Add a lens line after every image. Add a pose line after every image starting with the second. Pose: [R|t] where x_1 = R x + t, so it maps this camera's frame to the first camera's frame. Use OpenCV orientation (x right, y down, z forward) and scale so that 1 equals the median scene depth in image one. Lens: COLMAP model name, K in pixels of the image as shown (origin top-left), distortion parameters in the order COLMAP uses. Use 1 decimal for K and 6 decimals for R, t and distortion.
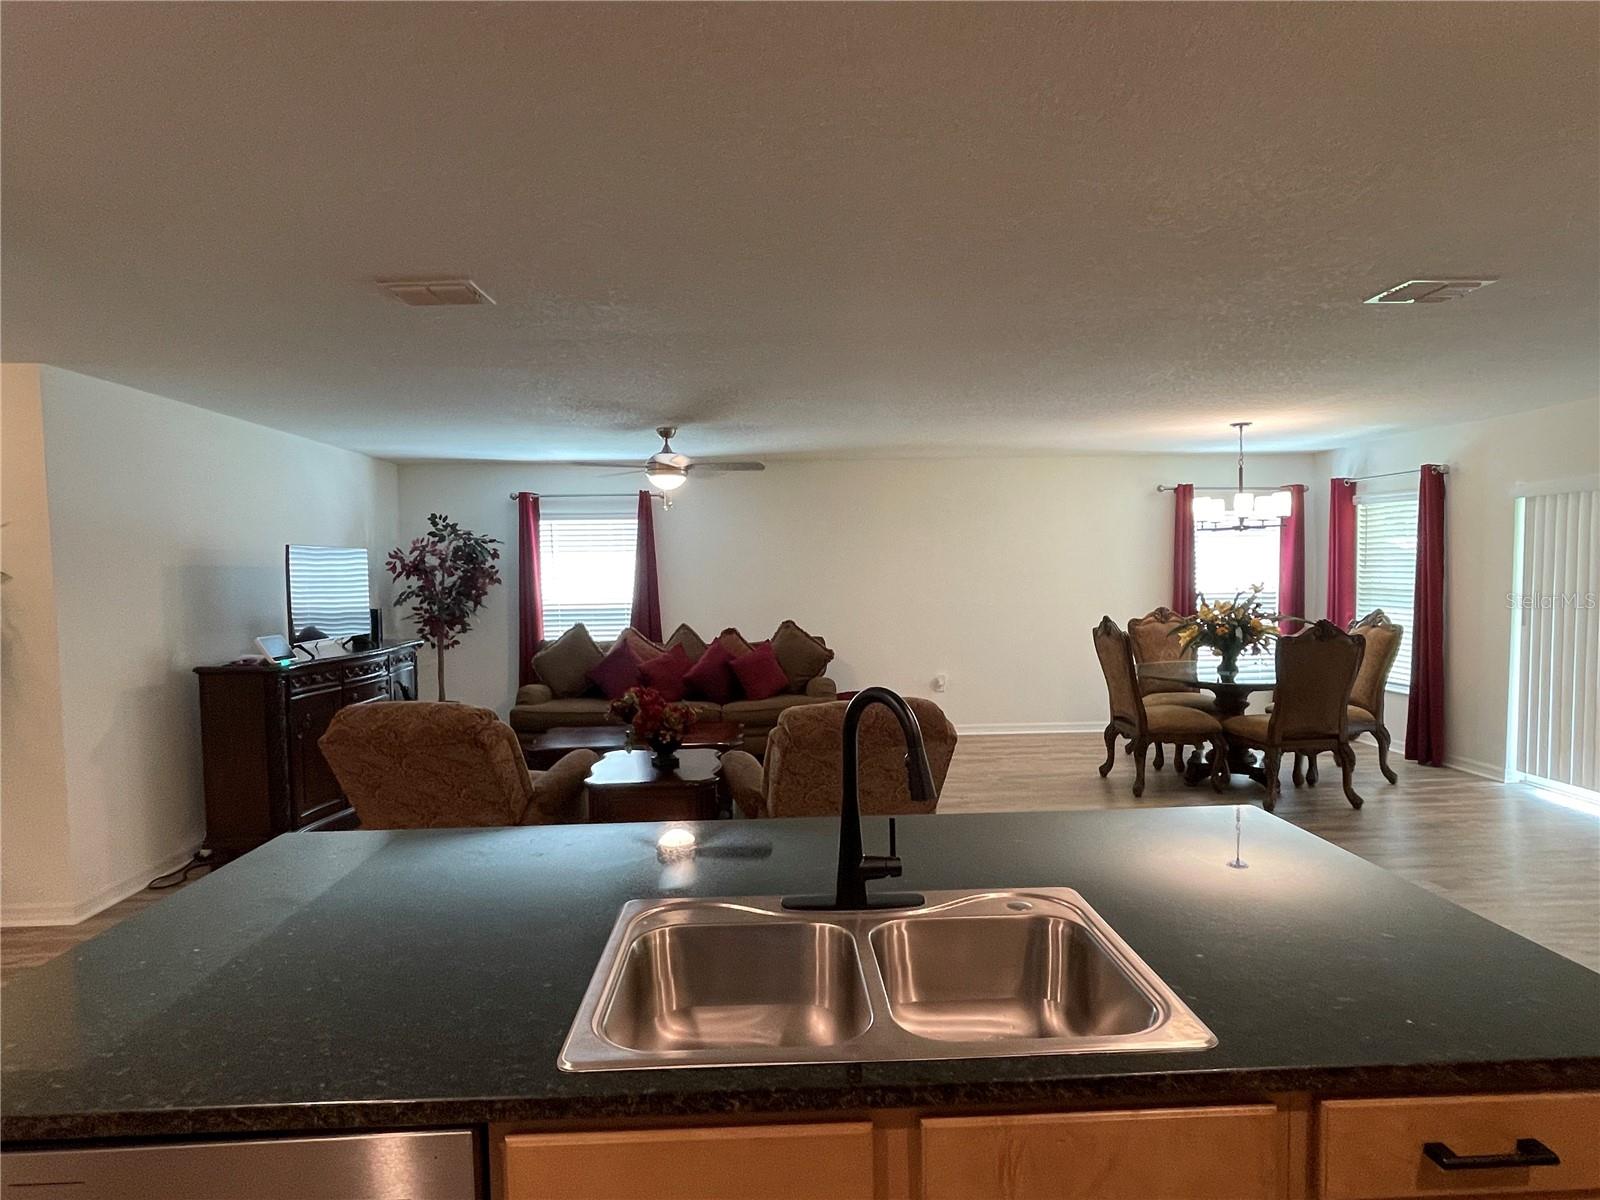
lens RADIAL K [[902.5, 0, 800.0], [0, 902.5, 600.0], [0, 0, 1]] dist [-0.001724, -0.000097]
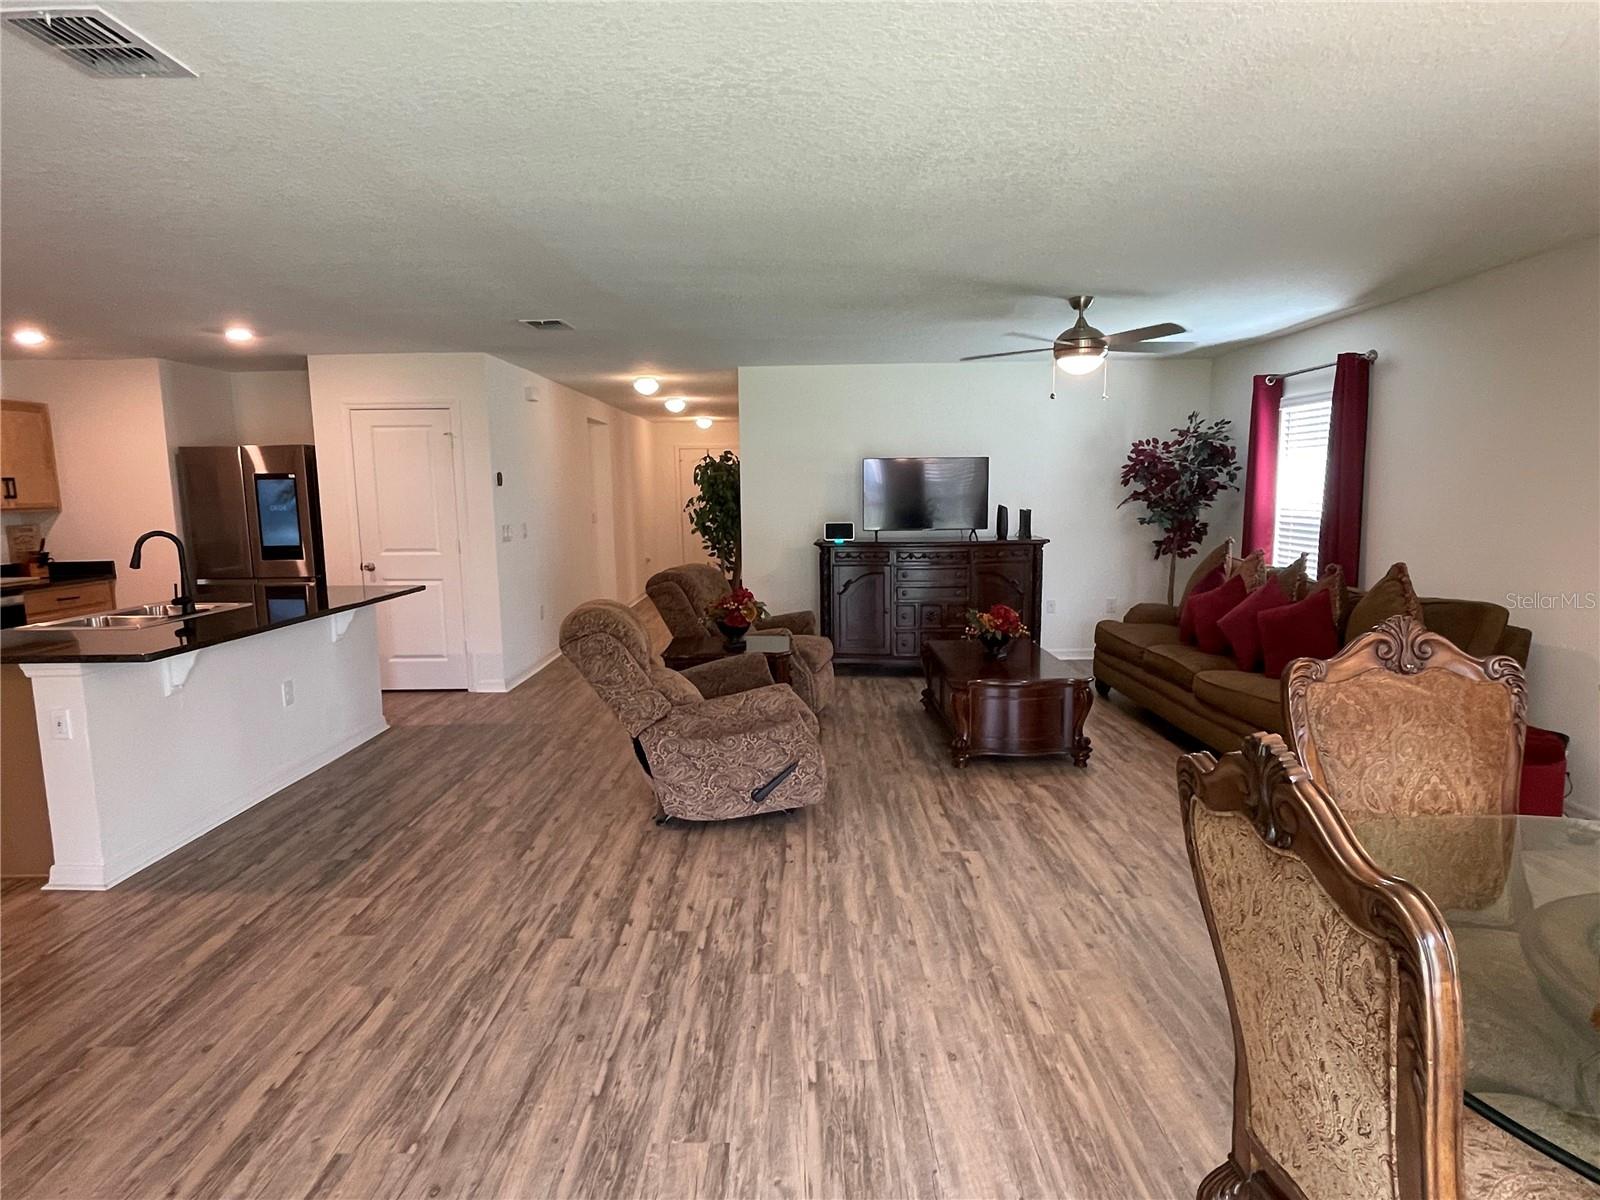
lens RADIAL K [[902.5, 0, 800.0], [0, 902.5, 600.0], [0, 0, 1]] dist [-0.001724, -0.000097]
pose [[-0.056036, 0.147470, -0.987478, 0.565949], [-0.027064, 0.988444, 0.149150, -0.031386], [0.998062, 0.035083, -0.051397, 0.657685]]
